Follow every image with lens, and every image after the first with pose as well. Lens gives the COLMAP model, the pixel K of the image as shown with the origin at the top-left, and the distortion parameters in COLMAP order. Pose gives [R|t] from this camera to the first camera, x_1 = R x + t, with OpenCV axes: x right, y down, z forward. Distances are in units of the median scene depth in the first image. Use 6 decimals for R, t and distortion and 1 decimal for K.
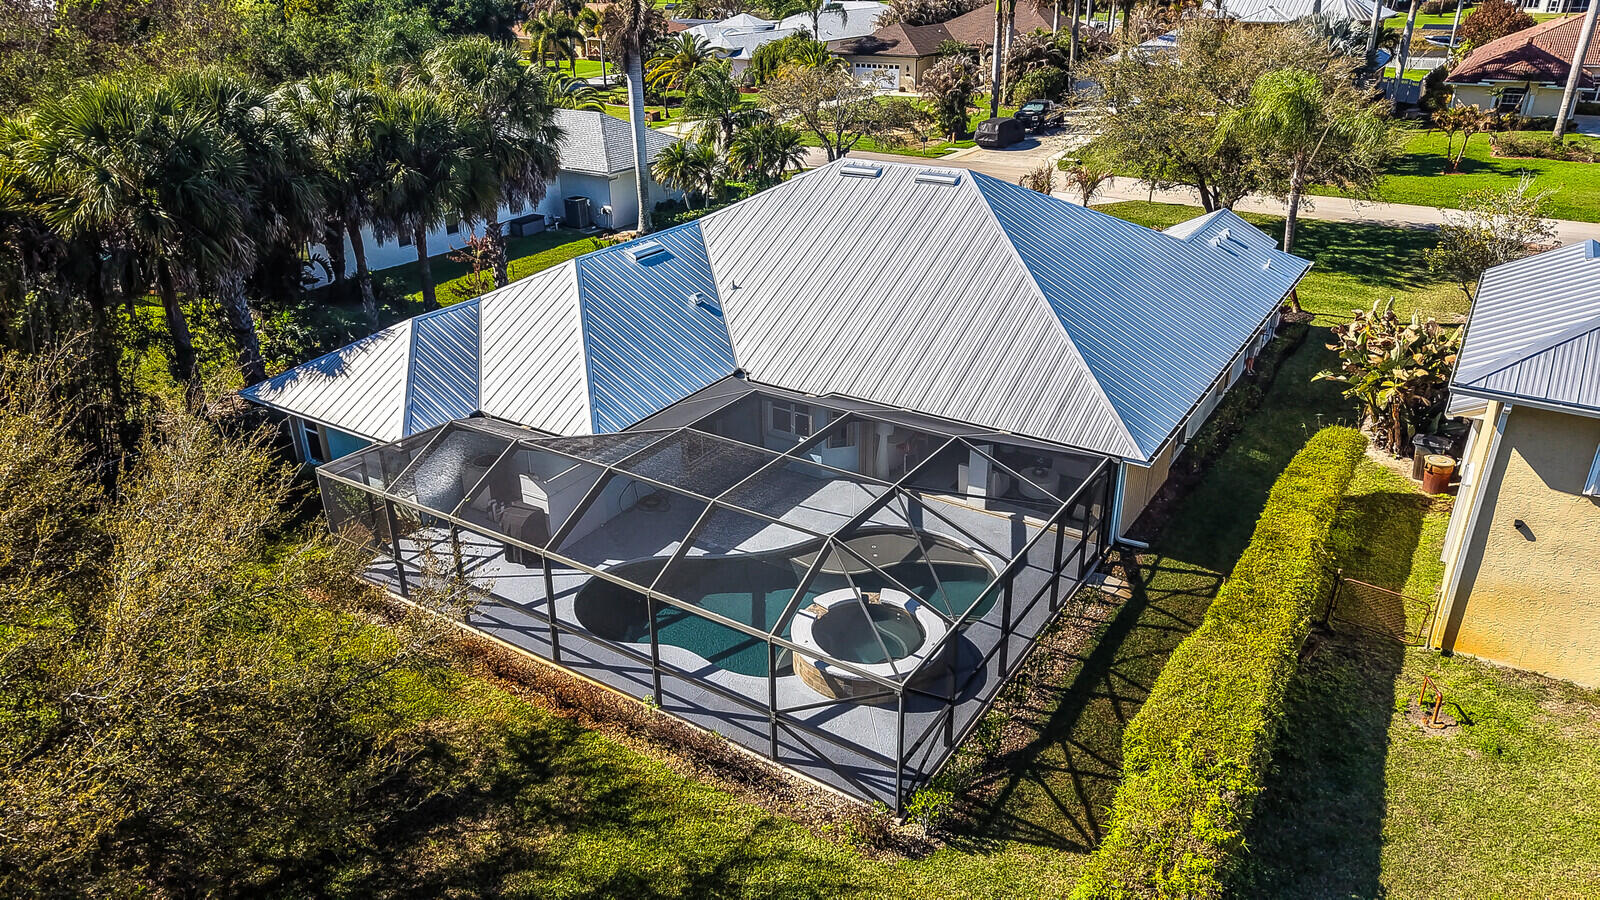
lens RADIAL K [[1072.8, 0, 800.0], [0, 1072.8, 450.0], [0, 0, 1]] dist [0.046285, -0.072577]
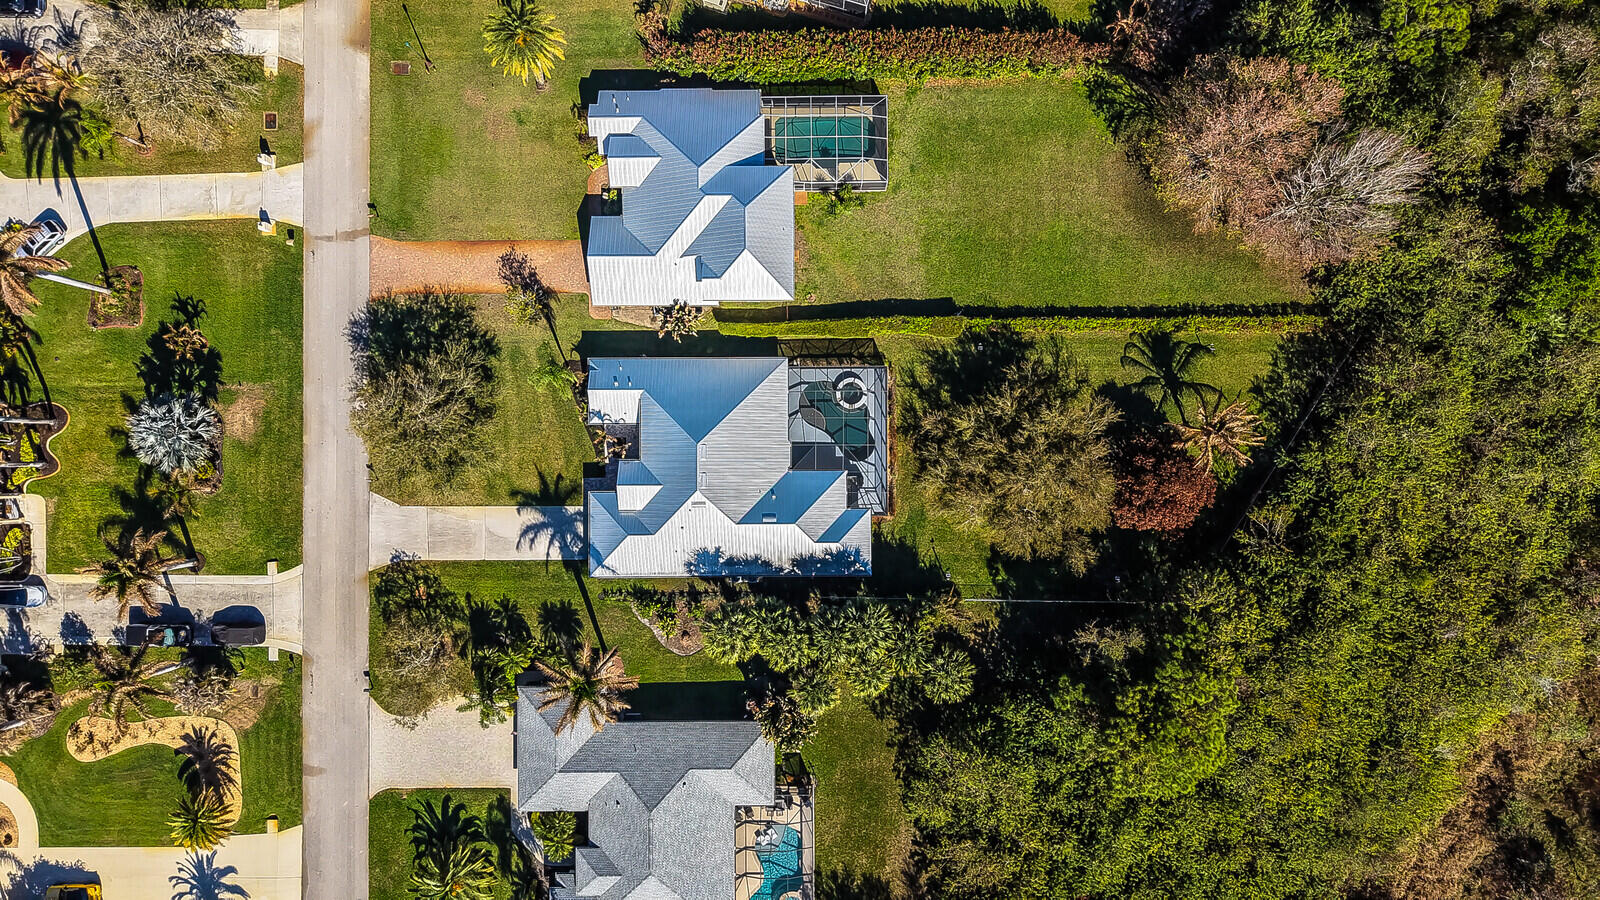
lens RADIAL K [[1072.8, 0, 800.0], [0, 1072.8, 450.0], [0, 0, 1]] dist [0.046285, -0.072577]
pose [[-0.549124, -0.834627, 0.043133, -0.198912], [0.368349, -0.195375, 0.908927, -3.701177], [-0.750188, 0.515001, 0.414719, -0.627840]]
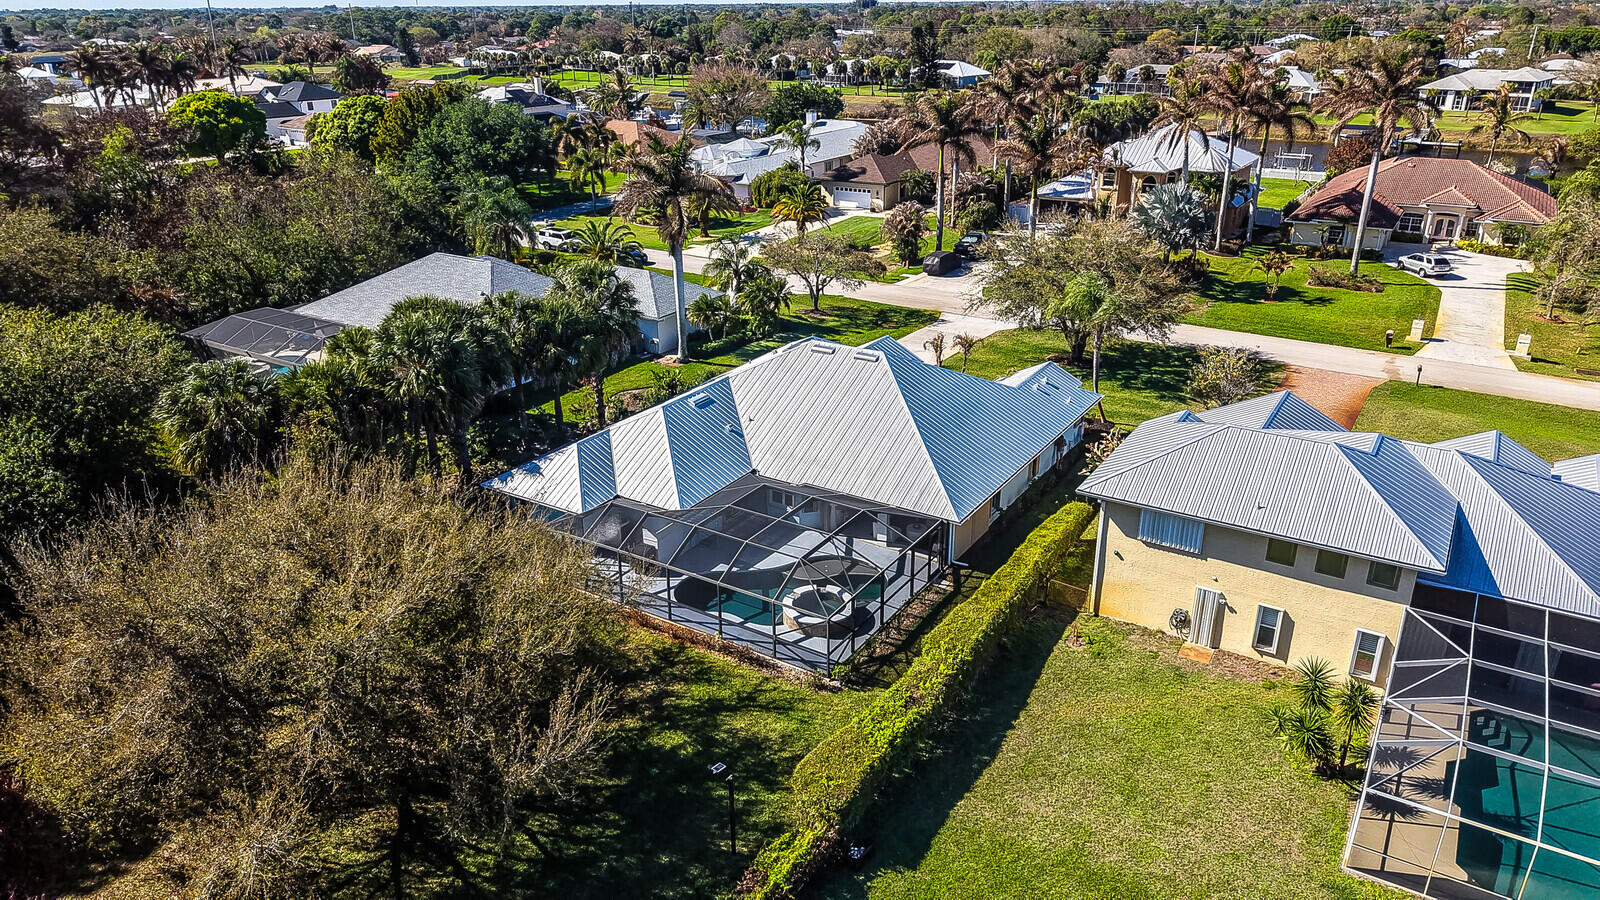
lens RADIAL K [[1072.8, 0, 800.0], [0, 1072.8, 450.0], [0, 0, 1]] dist [0.046285, -0.072577]
pose [[0.999974, -0.000446, 0.007260, 0.009281], [0.000736, 0.999196, -0.040092, -0.039832], [-0.007236, 0.040096, 0.999170, -0.911365]]
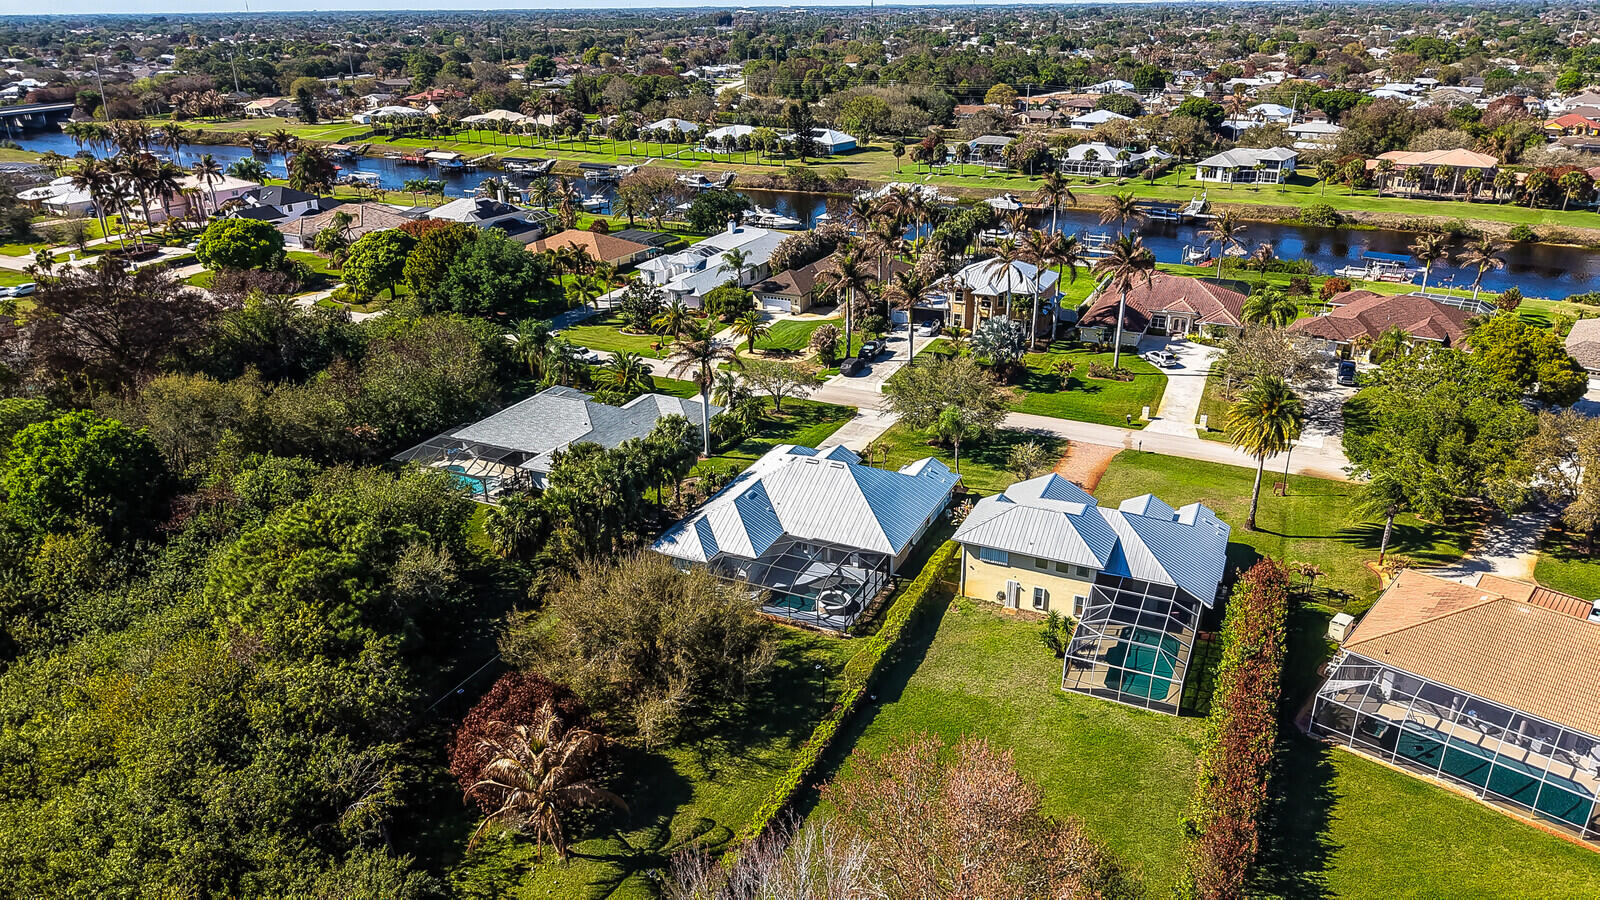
lens RADIAL K [[1072.8, 0, 800.0], [0, 1072.8, 450.0], [0, 0, 1]] dist [0.046285, -0.072577]
pose [[0.990799, -0.049954, 0.125788, -0.481868], [0.055156, 0.997746, -0.038221, -0.229106], [-0.123595, 0.044807, 0.991321, -2.729623]]
